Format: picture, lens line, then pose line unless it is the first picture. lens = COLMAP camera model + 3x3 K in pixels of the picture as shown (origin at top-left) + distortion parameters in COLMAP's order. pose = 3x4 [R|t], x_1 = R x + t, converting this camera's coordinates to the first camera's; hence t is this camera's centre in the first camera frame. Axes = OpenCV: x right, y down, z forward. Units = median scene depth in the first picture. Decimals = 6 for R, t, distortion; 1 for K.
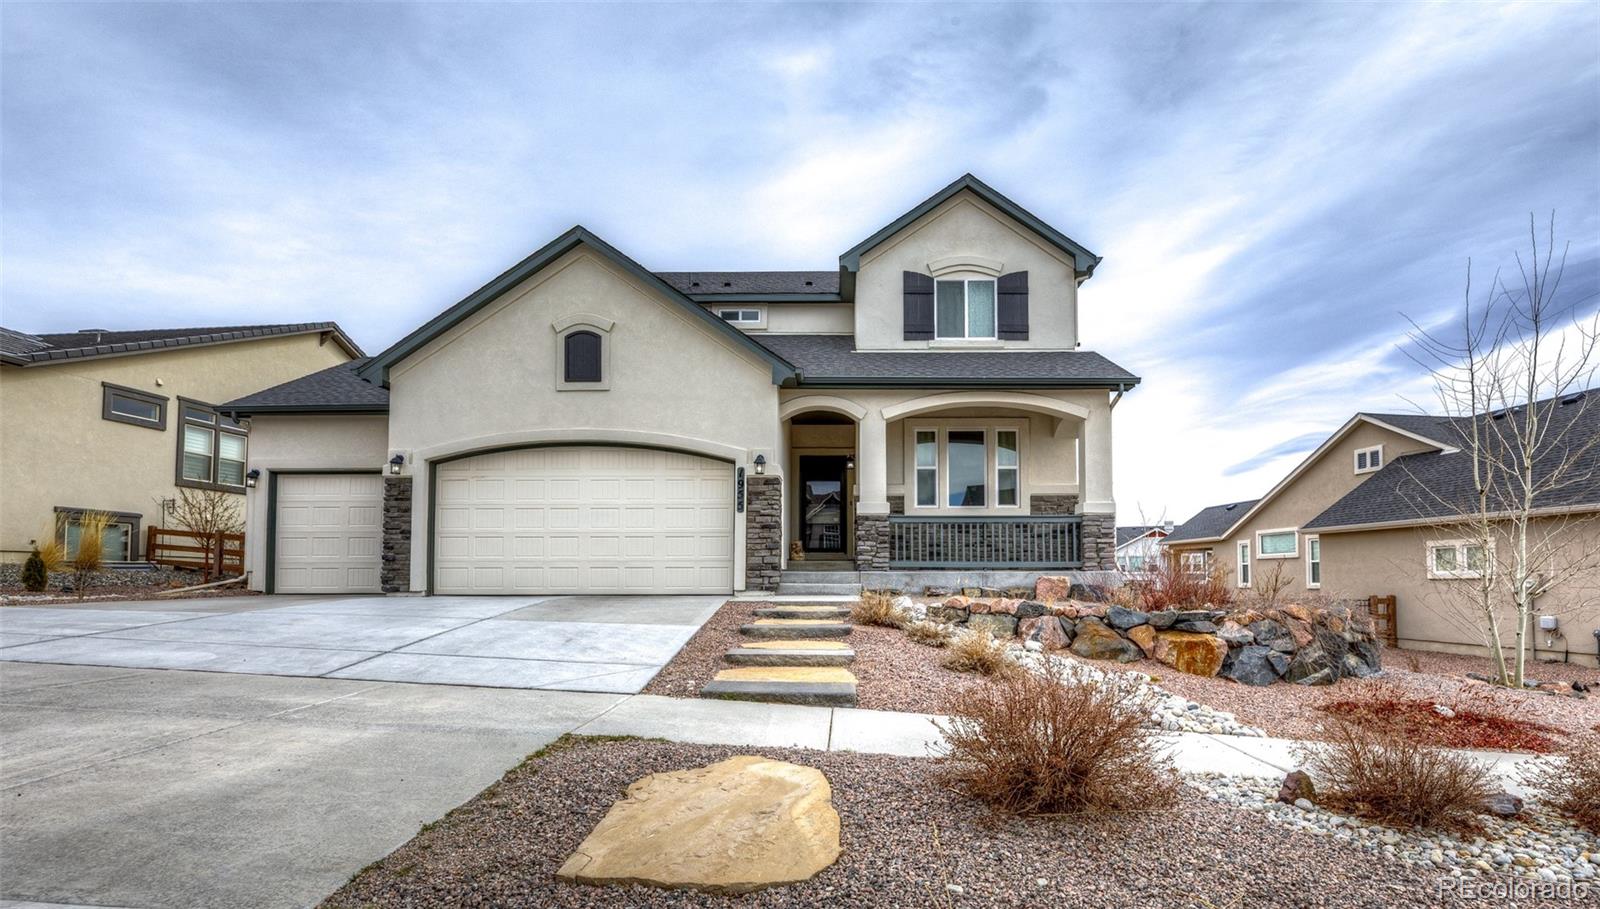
lens RADIAL K [[786.0, 0, 800.0], [0, 786.0, 454.5], [0, 0, 1]] dist [0.002090, 0.000212]
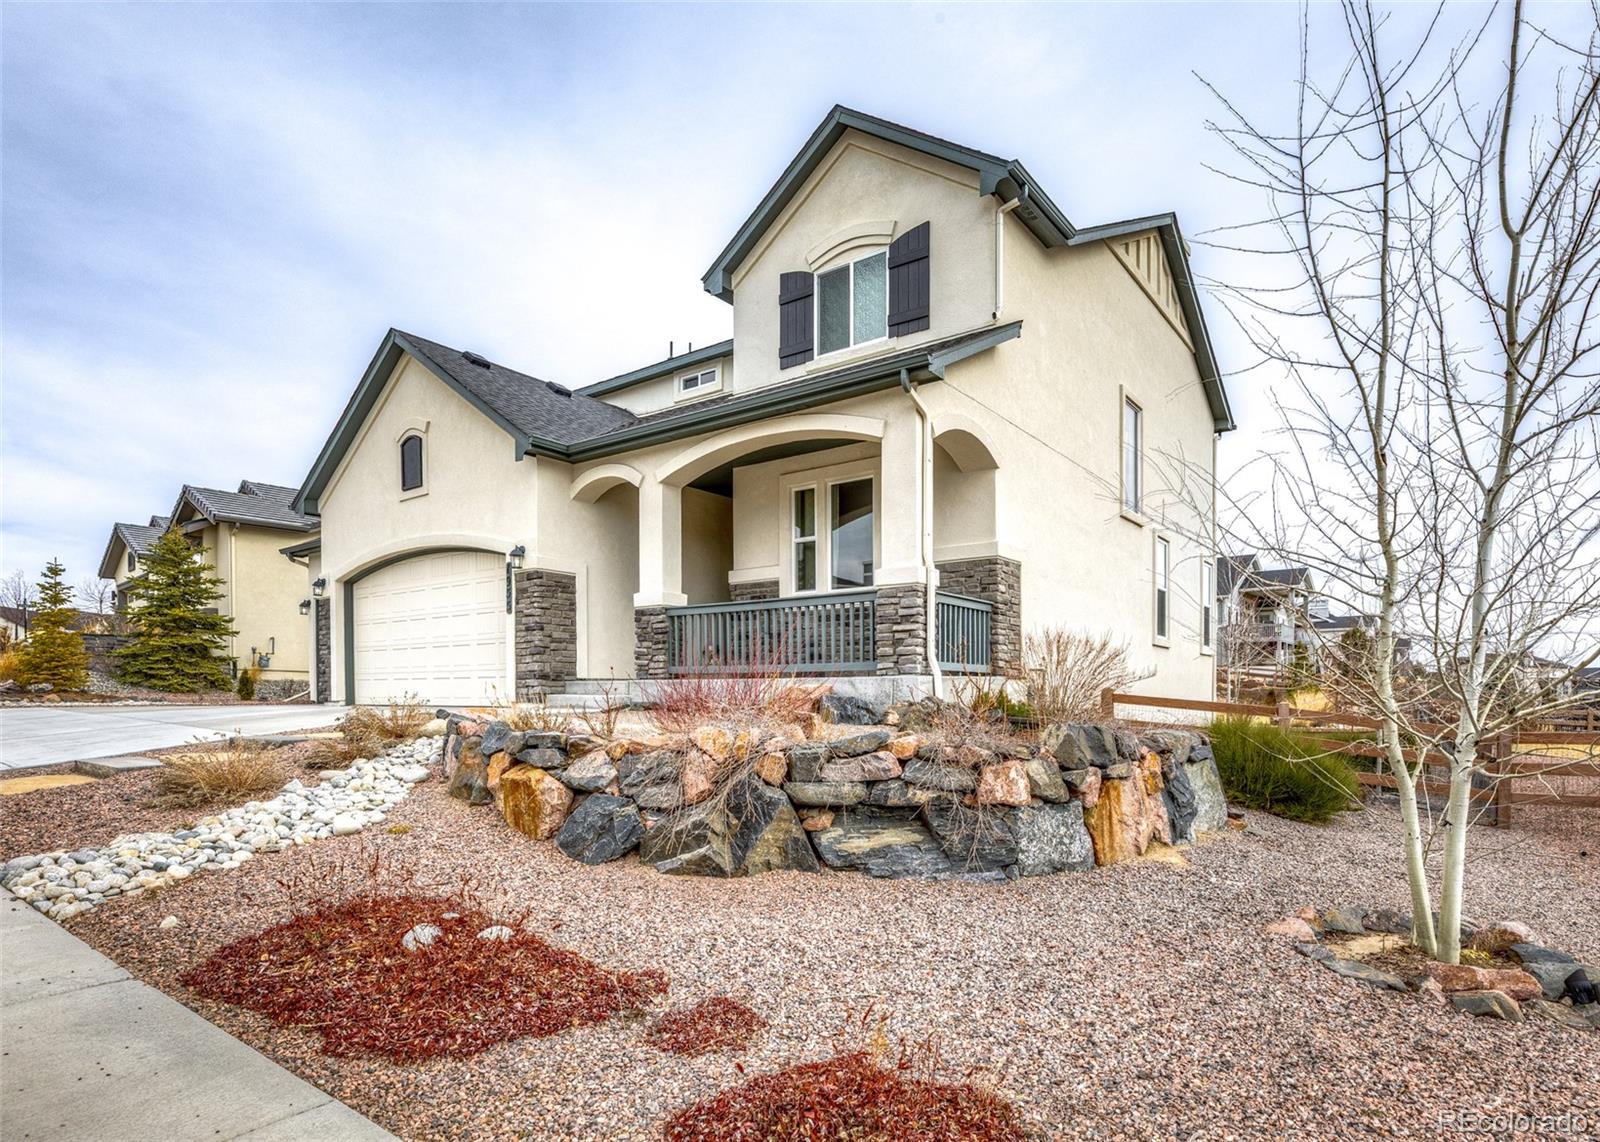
lens RADIAL K [[874.0, 0, 799.1], [0, 874.0, 625.1], [0, 0, 1]] dist [-0.002443, -0.000297]
pose [[0.810860, -0.045209, -0.583491, 0.636127], [0.088244, 0.995058, 0.045532, 0.059540], [0.578549, -0.088410, 0.810842, 0.335251]]
